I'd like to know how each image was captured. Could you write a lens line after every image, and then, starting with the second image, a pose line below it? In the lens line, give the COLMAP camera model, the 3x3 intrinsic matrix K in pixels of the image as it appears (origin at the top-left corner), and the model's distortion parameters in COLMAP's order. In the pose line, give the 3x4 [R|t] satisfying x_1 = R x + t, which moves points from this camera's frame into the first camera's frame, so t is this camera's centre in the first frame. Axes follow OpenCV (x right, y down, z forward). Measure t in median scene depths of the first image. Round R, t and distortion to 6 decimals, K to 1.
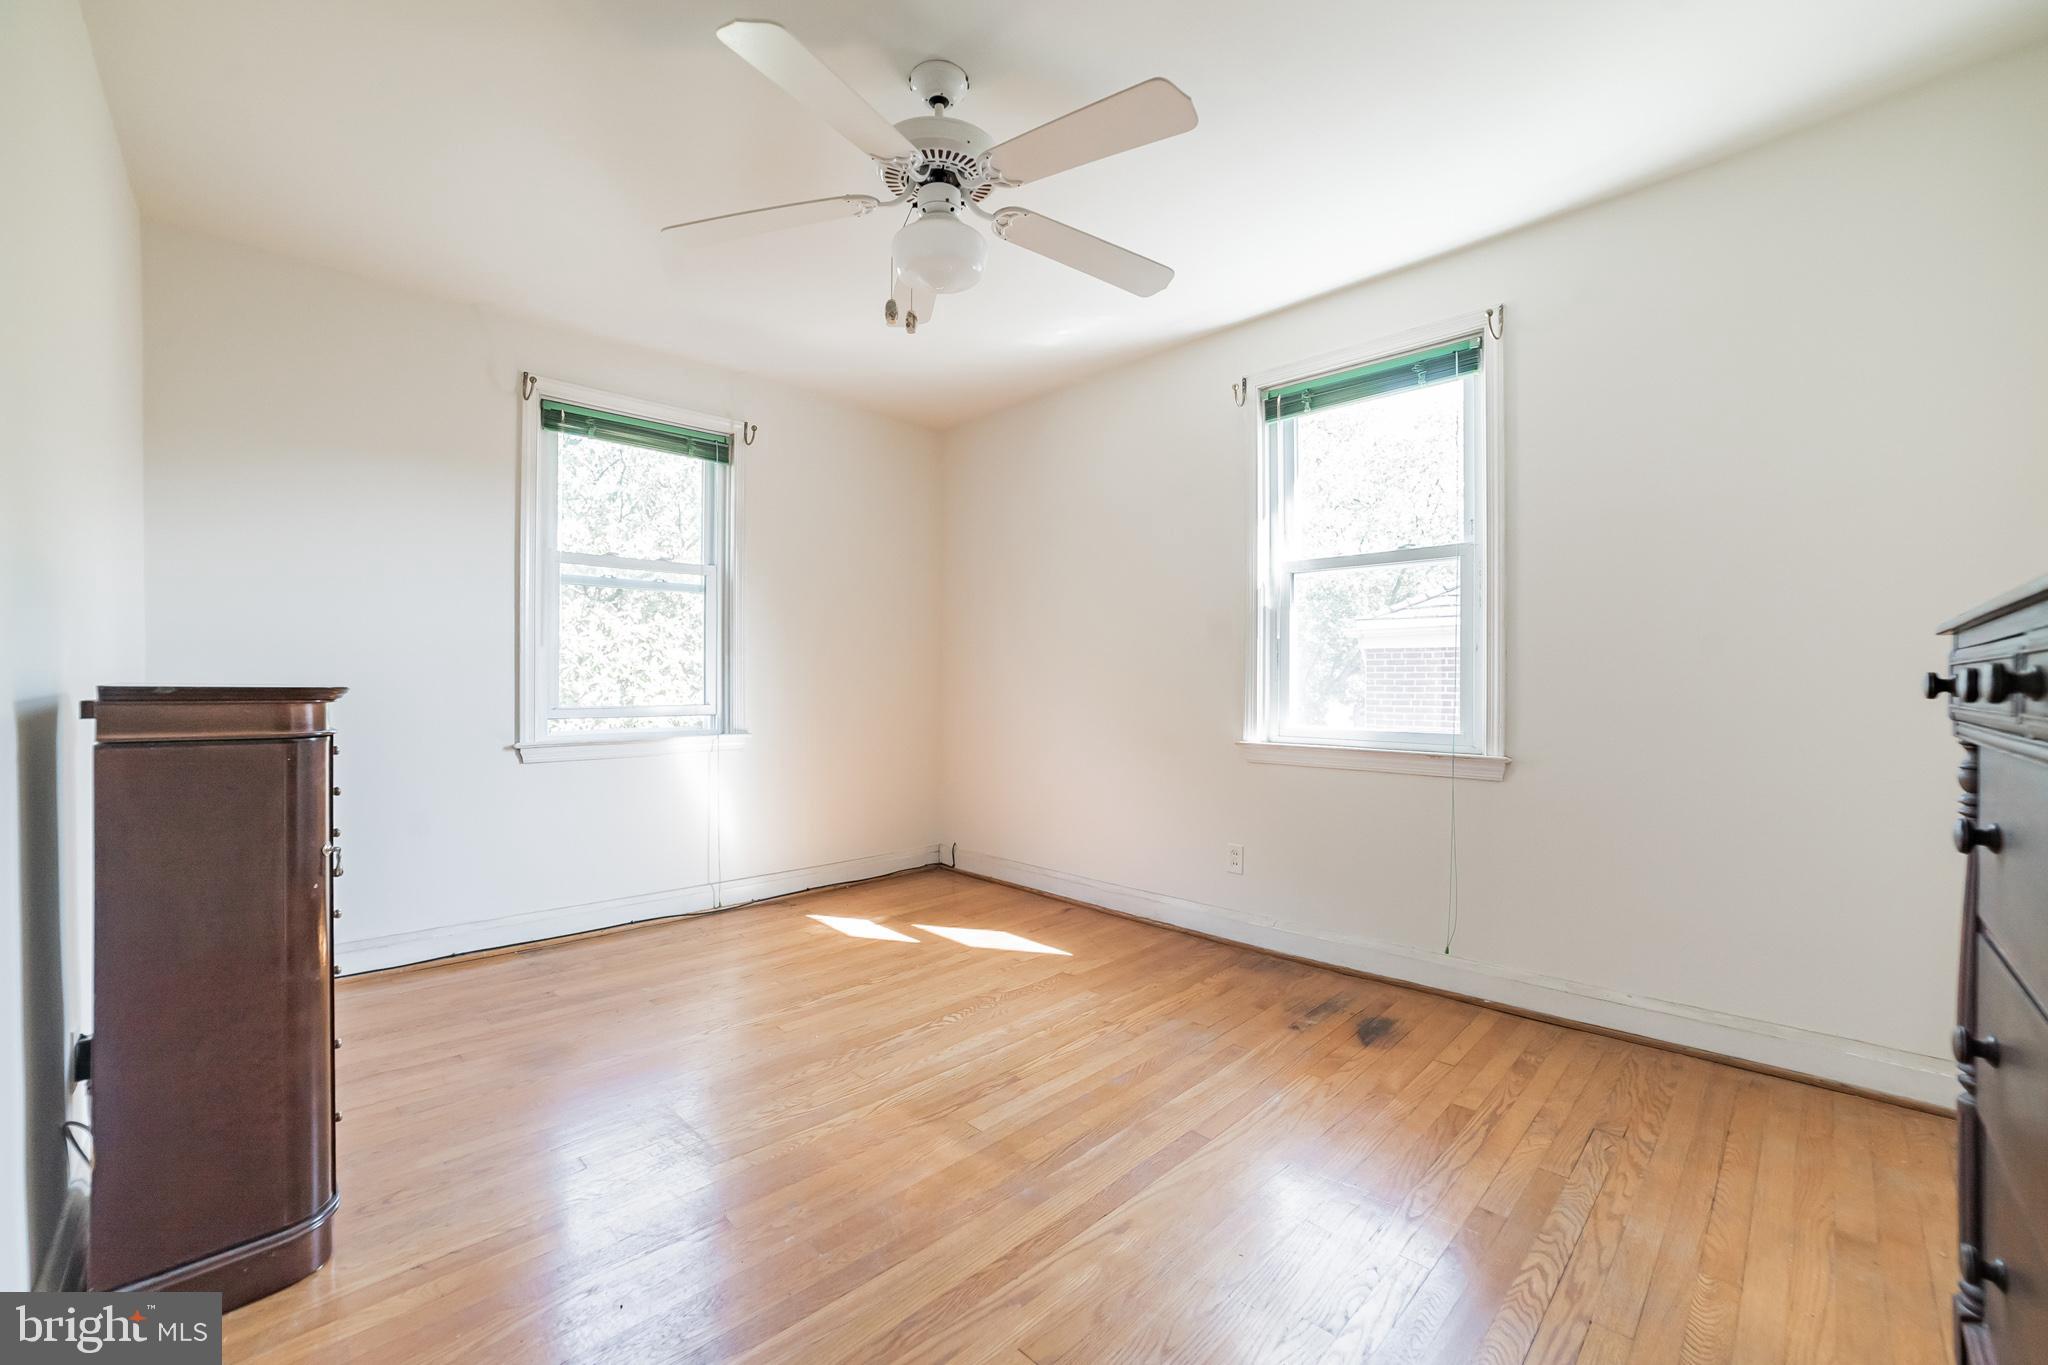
lens RADIAL K [[835.9, 0, 1024.0], [0, 835.9, 682.5], [0, 0, 1]] dist [-0.000157, -0.000020]
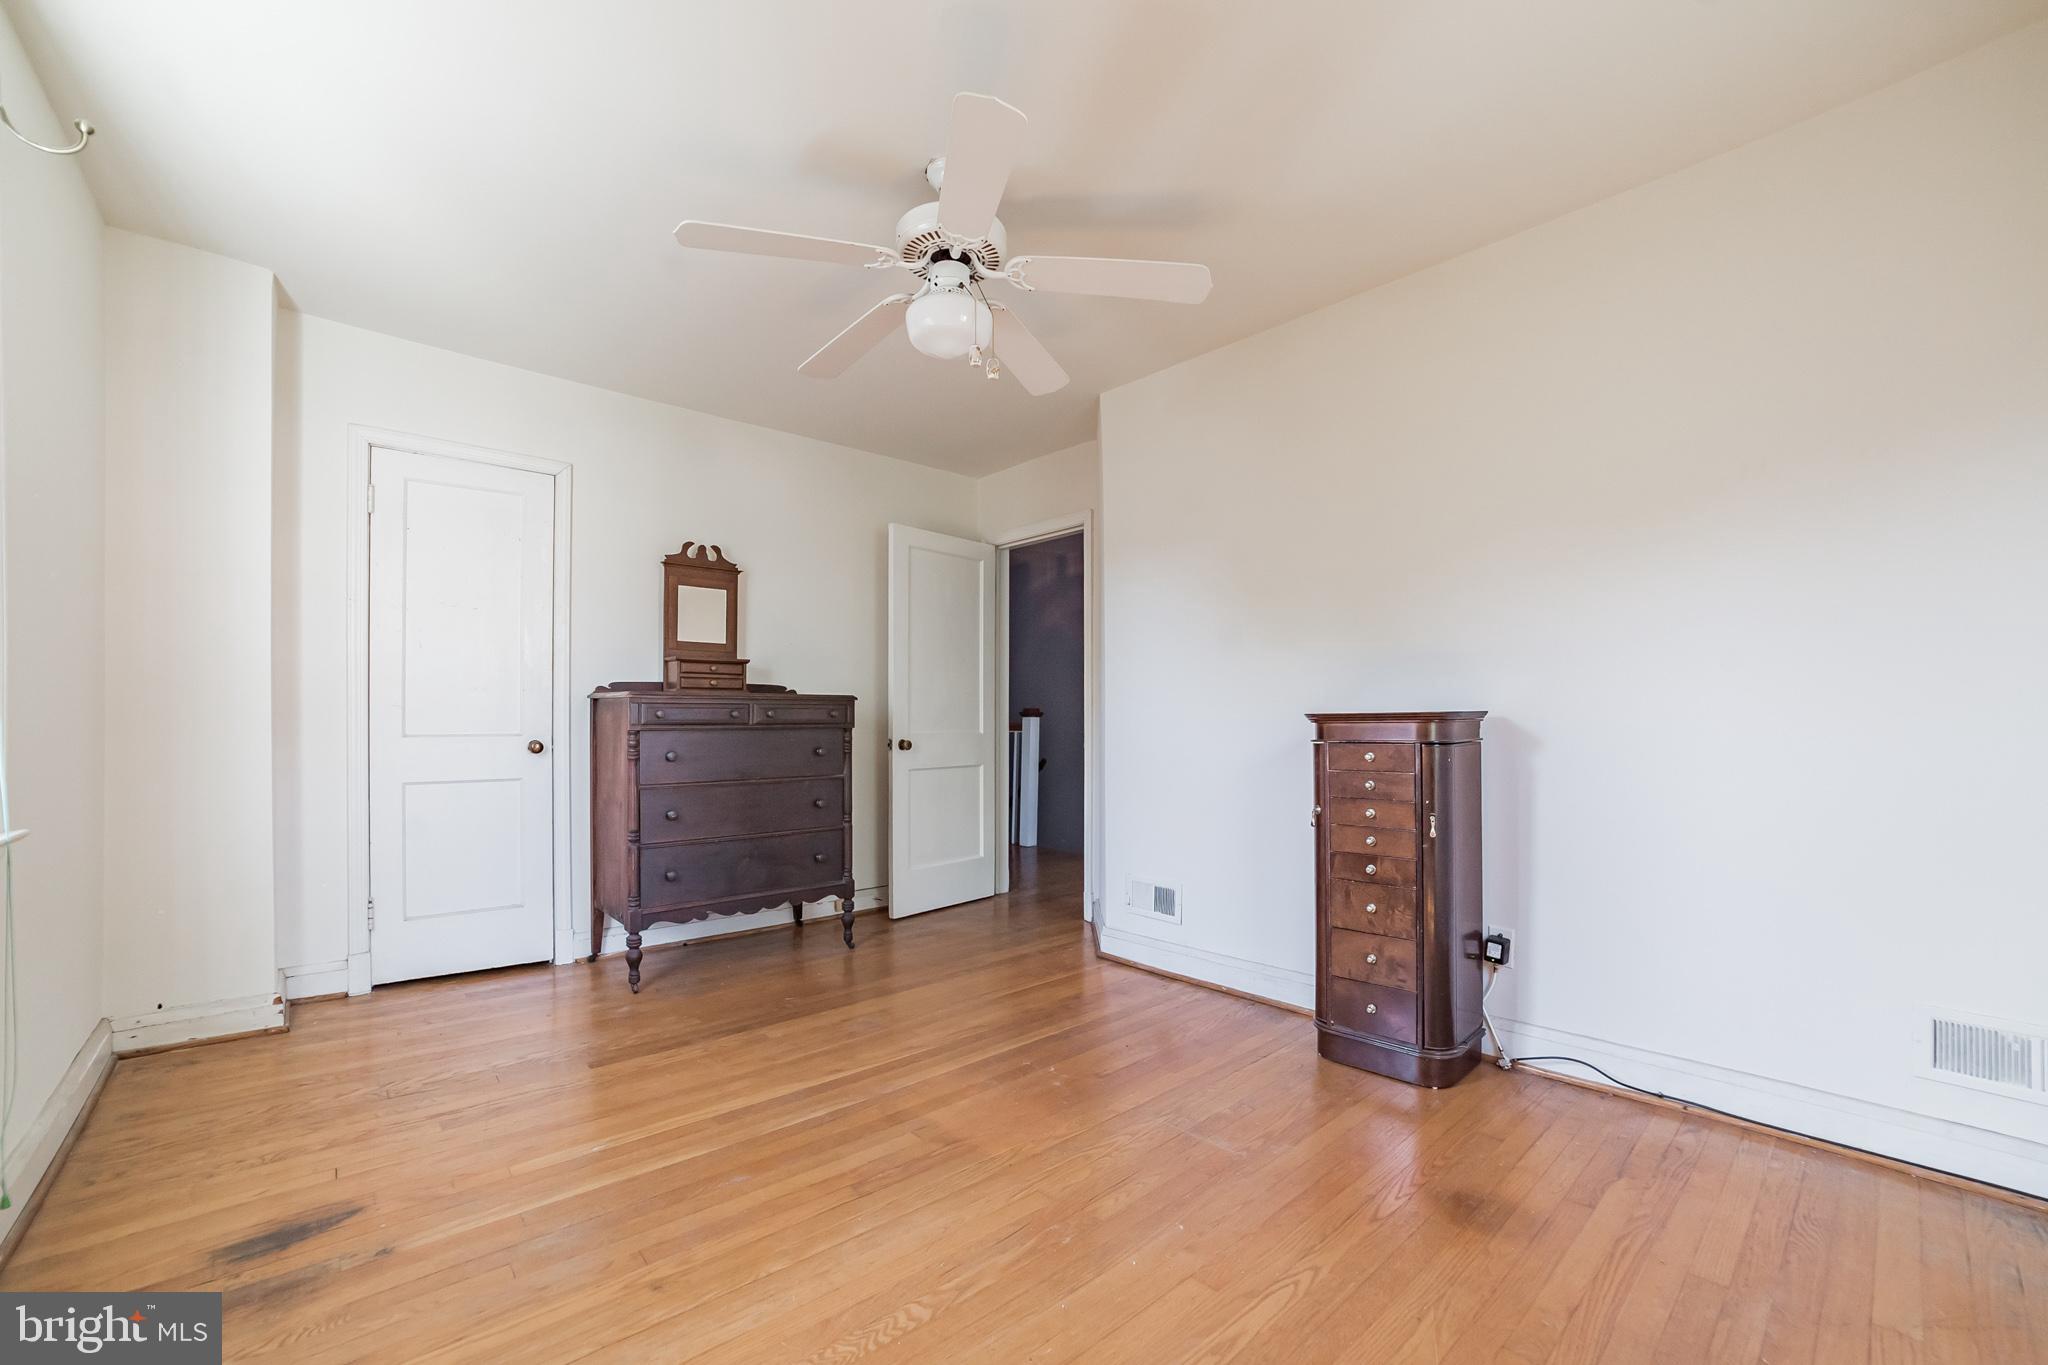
lens RADIAL K [[835.9, 0, 1024.0], [0, 835.9, 682.5], [0, 0, 1]] dist [-0.000157, -0.000020]
pose [[-0.998866, 0.003940, 0.047441, -0.226586], [0.001936, 0.999107, -0.042215, 0.009046], [-0.047565, -0.042075, -0.997982, 1.910496]]
